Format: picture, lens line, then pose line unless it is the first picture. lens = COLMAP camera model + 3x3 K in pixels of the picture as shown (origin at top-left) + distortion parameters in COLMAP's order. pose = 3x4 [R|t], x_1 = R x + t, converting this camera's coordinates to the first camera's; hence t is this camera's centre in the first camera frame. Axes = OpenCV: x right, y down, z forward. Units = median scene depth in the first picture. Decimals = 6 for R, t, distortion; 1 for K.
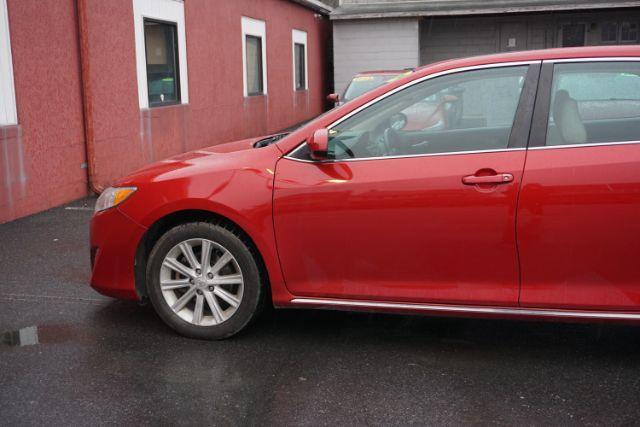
lens RADIAL K [[805.5, 0, 320.0], [0, 805.5, 213.5], [0, 0, 1]] dist [0.015127, -0.001548]
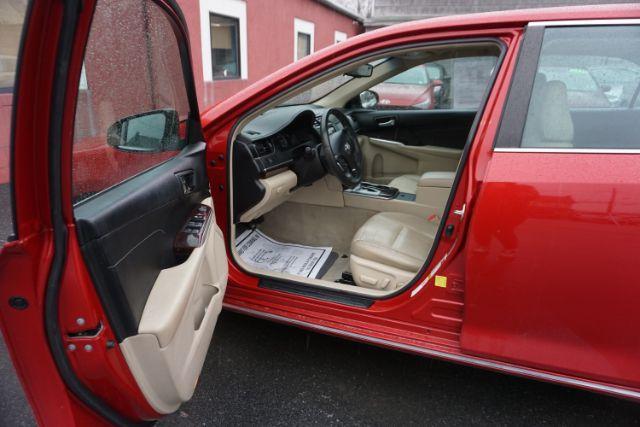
lens RADIAL K [[428.9, 0, 322.0], [0, 428.9, 212.9], [0, 0, 1]] dist [-0.024608, 0.004002]
pose [[0.992124, 0.071591, -0.102788, 0.063729], [-0.054788, 0.985938, 0.157877, -0.032184], [0.112645, -0.151002, 0.982094, 0.256879]]
